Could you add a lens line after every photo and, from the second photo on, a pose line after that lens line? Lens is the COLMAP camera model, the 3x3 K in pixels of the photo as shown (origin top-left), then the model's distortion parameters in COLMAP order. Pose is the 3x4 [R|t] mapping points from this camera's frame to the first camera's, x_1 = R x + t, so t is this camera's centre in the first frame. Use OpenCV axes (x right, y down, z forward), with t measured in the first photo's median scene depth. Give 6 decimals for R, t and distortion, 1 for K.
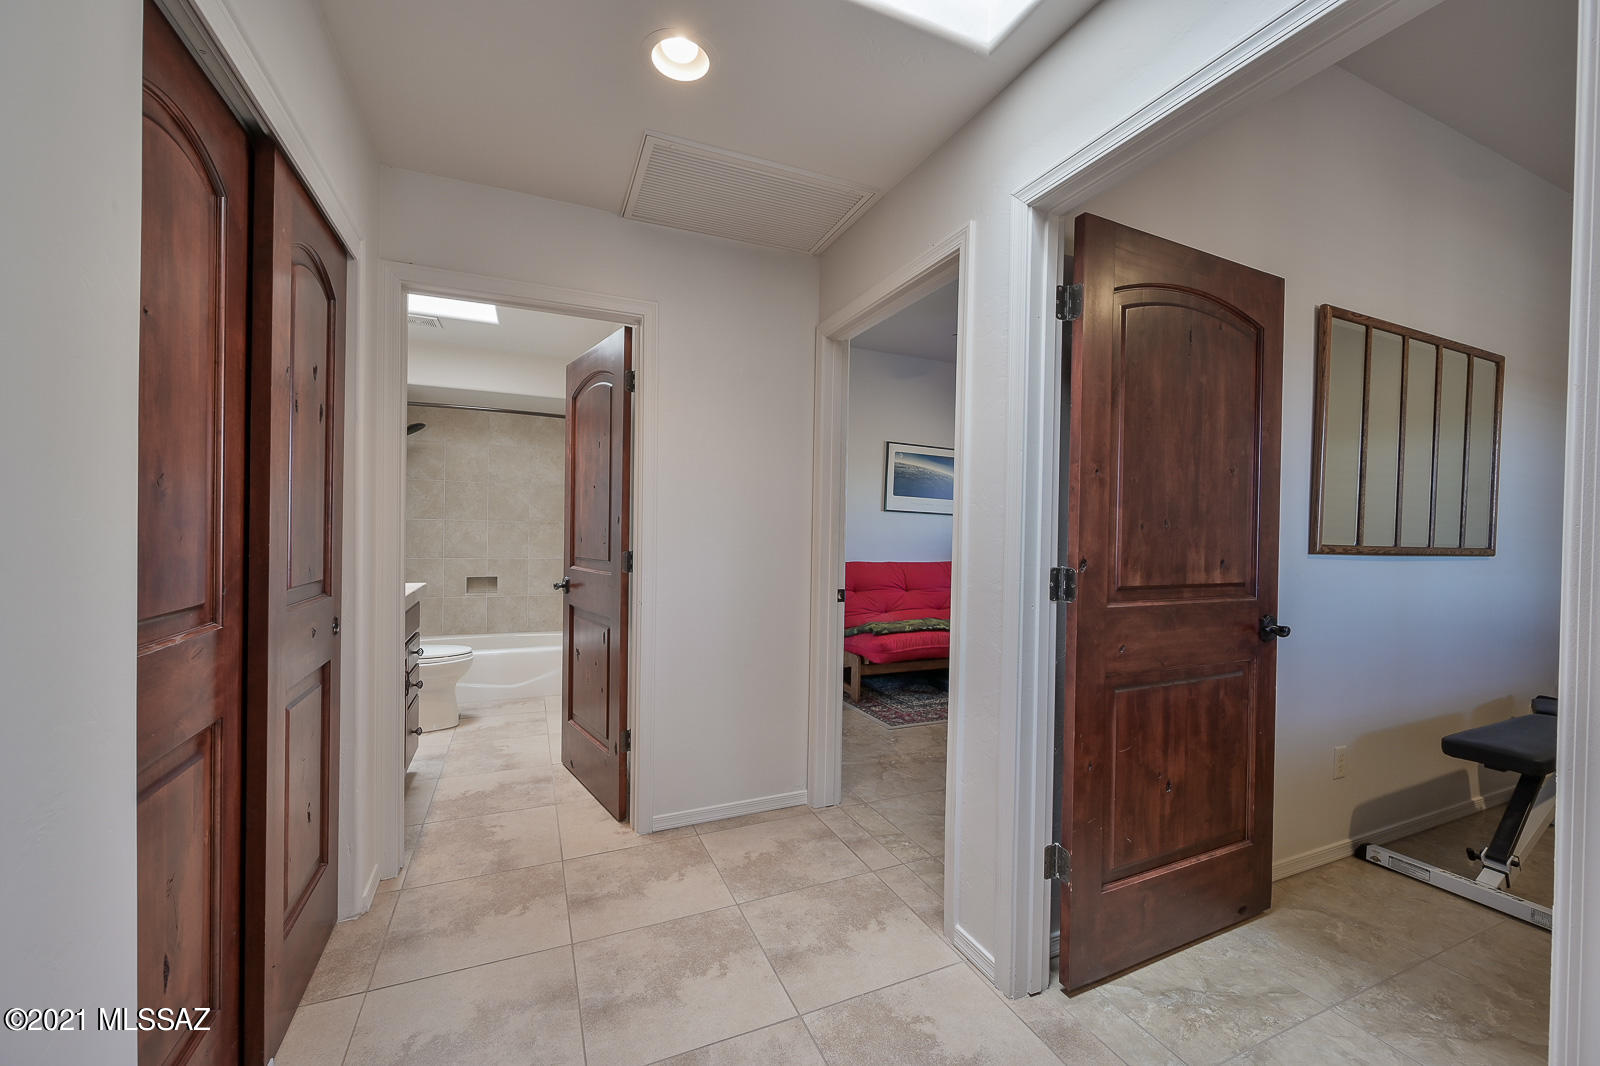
lens RADIAL K [[627.9, 0, 798.8], [0, 627.9, 536.3], [0, 0, 1]] dist [-0.002641, 0.000256]
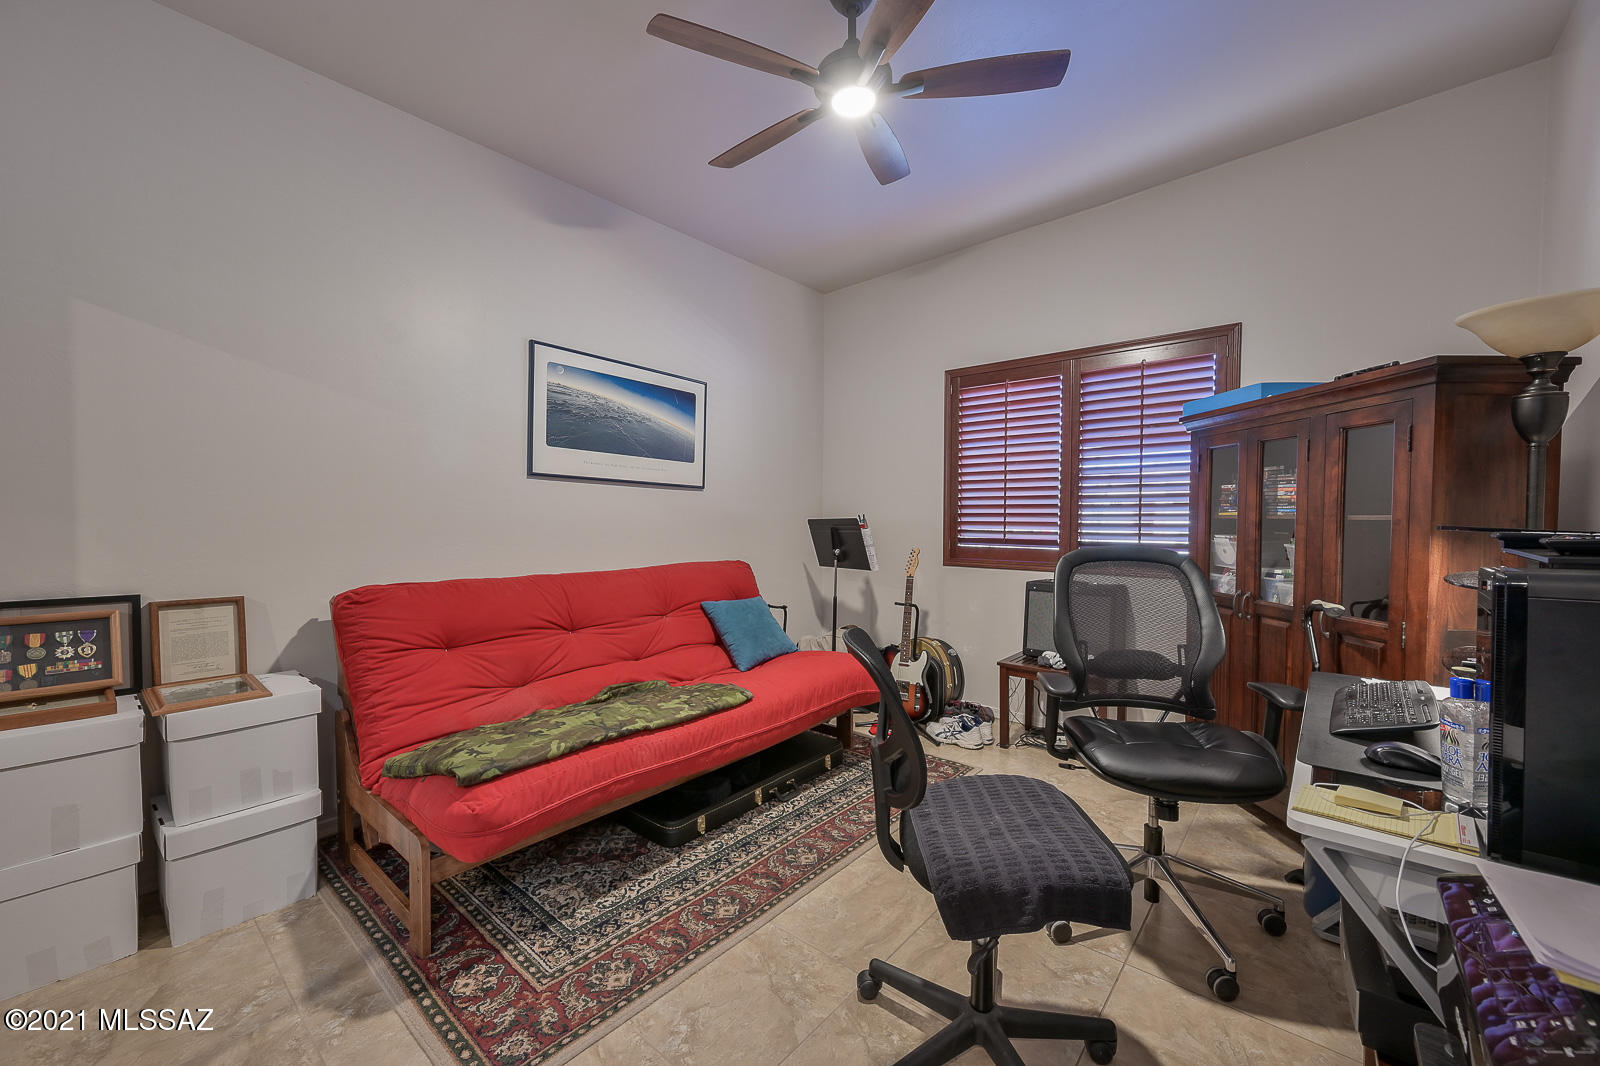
lens RADIAL K [[627.9, 0, 791.8], [0, 627.9, 533.4], [0, 0, 1]] dist [-0.002641, 0.000256]
pose [[0.902384, -0.024399, 0.430241, 0.118924], [0.015776, 0.999597, 0.023600, -0.000897], [-0.430643, -0.014508, 0.902406, 0.480568]]
